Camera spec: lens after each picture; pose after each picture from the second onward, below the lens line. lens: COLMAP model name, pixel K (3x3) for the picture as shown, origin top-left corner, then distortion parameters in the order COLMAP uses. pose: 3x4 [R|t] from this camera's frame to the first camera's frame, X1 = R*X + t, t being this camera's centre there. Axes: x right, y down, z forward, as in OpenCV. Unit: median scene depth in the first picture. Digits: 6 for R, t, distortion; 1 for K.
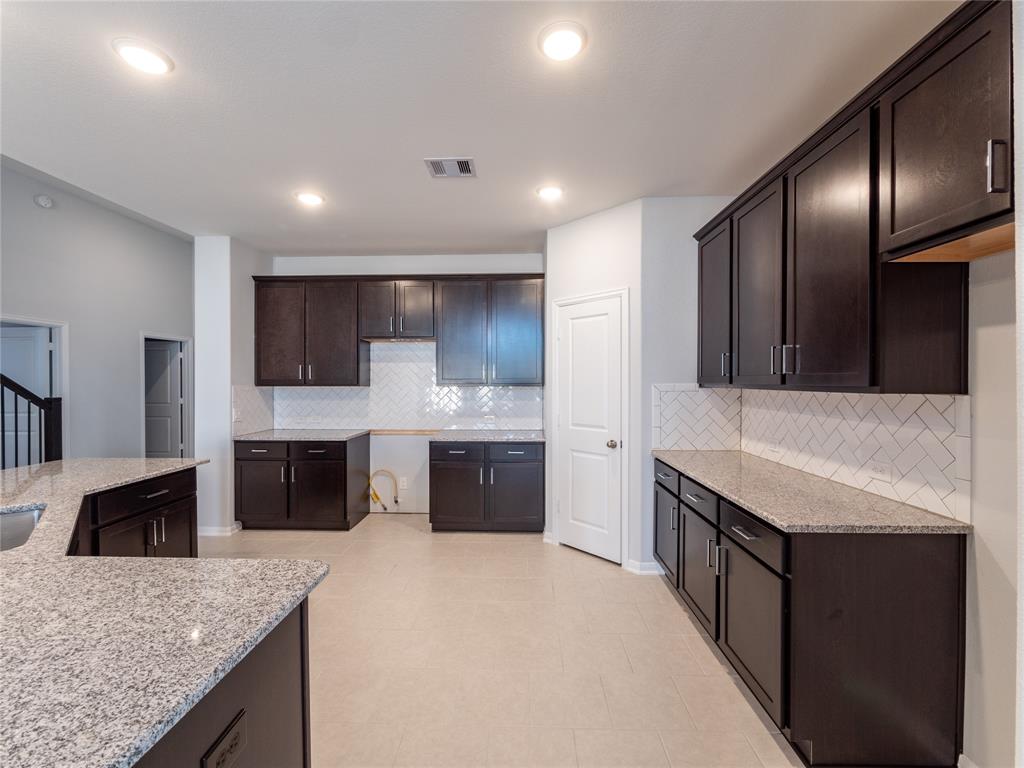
lens RADIAL K [[434.7, 0, 512.0], [0, 434.7, 384.0], [0, 0, 1]] dist [0.000831, 0.000149]
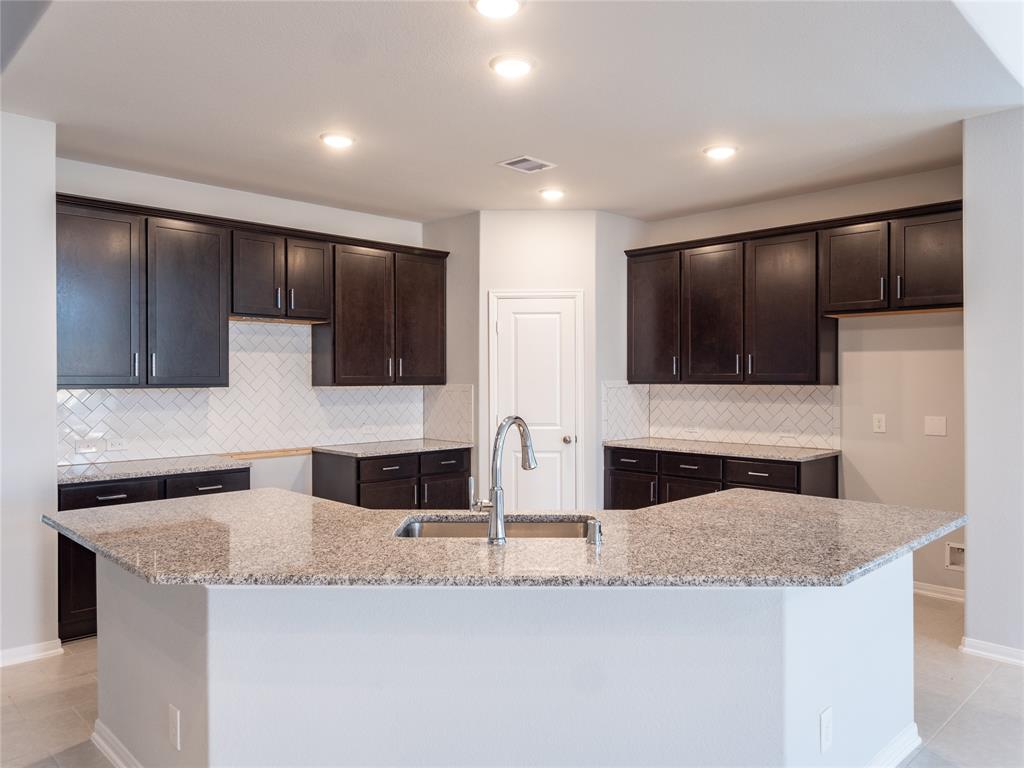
lens RADIAL K [[723.5, 0, 512.0], [0, 723.5, 384.0], [0, 0, 1]] dist [-0.003818, -0.000454]
pose [[0.681630, -0.007589, 0.731658, -1.168532], [0.007084, 0.999968, 0.003772, -0.001769], [-0.731663, 0.002612, 0.681662, -0.078589]]
